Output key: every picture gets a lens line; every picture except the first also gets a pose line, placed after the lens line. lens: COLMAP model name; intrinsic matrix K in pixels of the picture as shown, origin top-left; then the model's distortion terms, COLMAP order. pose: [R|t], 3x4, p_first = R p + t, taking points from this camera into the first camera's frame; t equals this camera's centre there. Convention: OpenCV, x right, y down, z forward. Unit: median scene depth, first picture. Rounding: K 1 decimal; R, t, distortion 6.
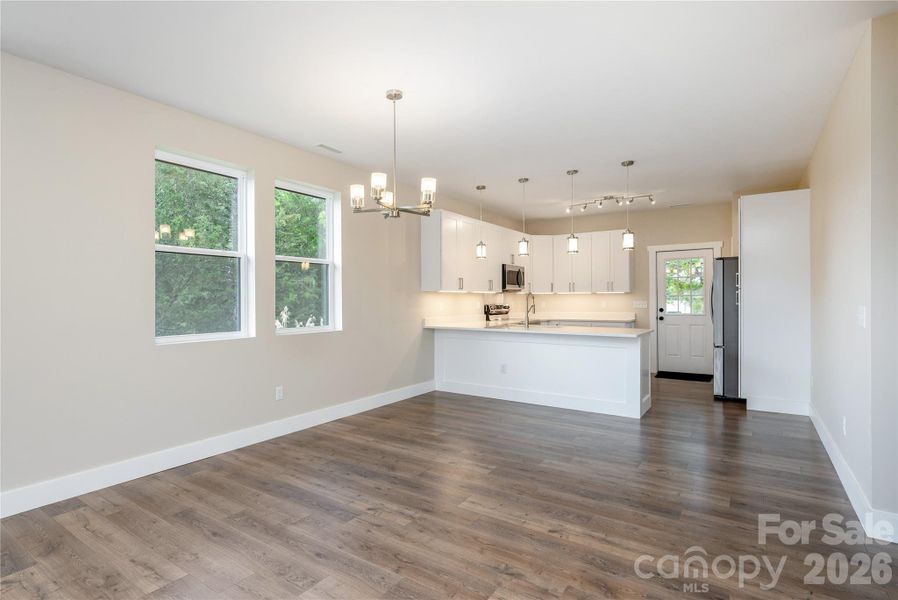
lens RADIAL K [[457.0, 0, 421.5], [0, 457.0, 302.4], [0, 0, 1]] dist [0.001844, 0.000218]
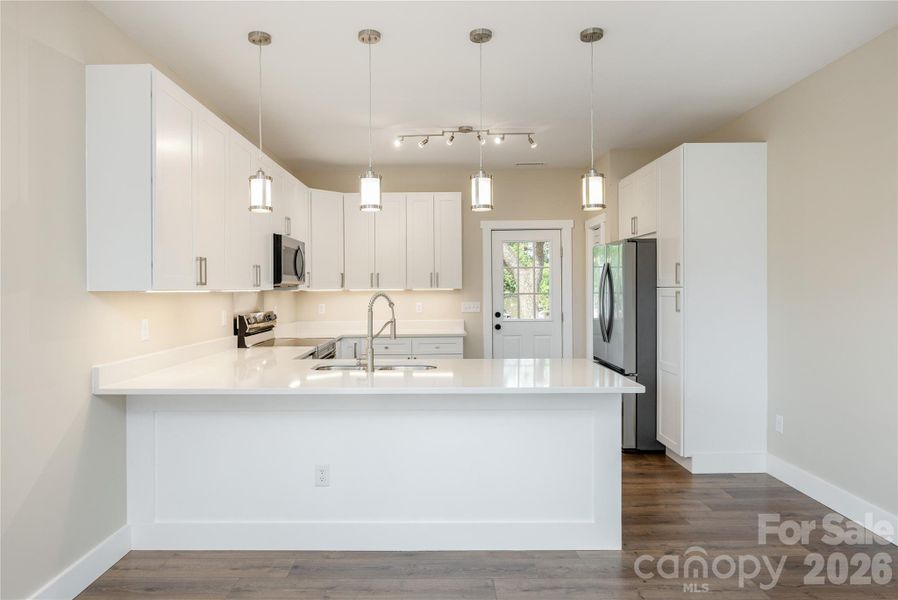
lens RADIAL K [[501.6, 0, 417.8], [0, 501.6, 294.6], [0, 0, 1]] dist [-0.003366, -0.000920]
pose [[0.815503, -0.009037, 0.578682, -0.013564], [0.007372, 0.999959, 0.005227, -0.020150], [-0.578705, 0.000003, 0.815537, 0.493409]]
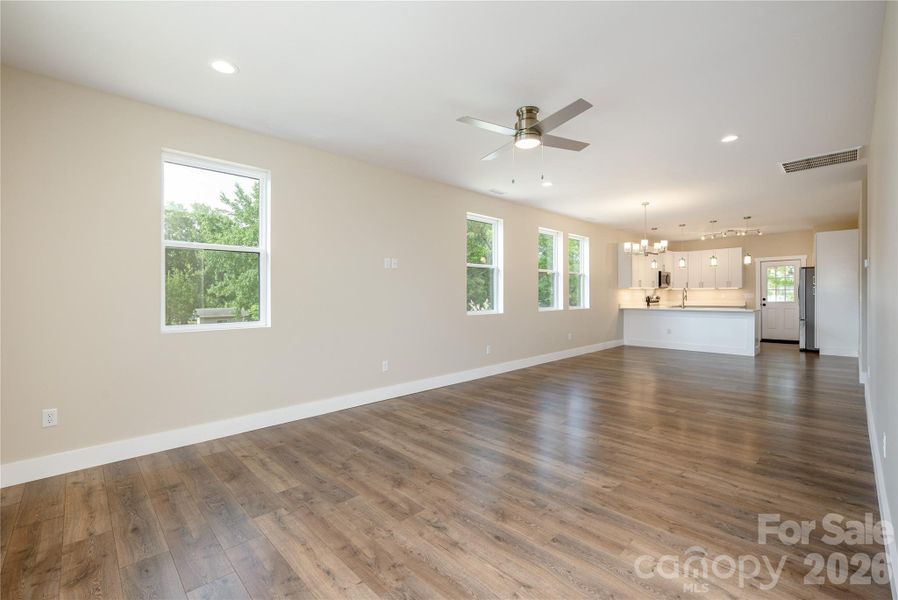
lens RADIAL K [[403.1, 0, 449.6], [0, 403.1, 292.0], [0, 0, 1]] dist [-0.001145, -0.000405]
pose [[0.987144, 0.001277, -0.159827, -0.367141], [-0.001133, 0.999999, 0.000992, -0.009884], [0.159828, -0.000798, 0.987145, -0.618155]]
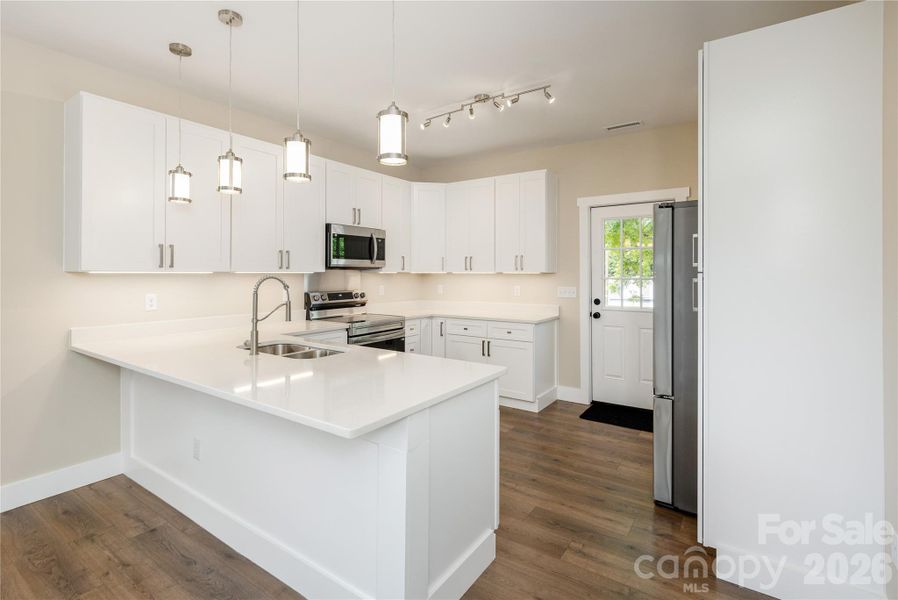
lens RADIAL K [[407.7, 0, 494.1], [0, 407.7, 272.5], [0, 0, 1]] dist [-0.000033, 0.000276]
pose [[0.996729, 0.004647, 0.080687, 0.372404], [-0.004326, 0.999982, -0.004144, -0.021421], [-0.080704, 0.003782, 0.996731, 0.503647]]
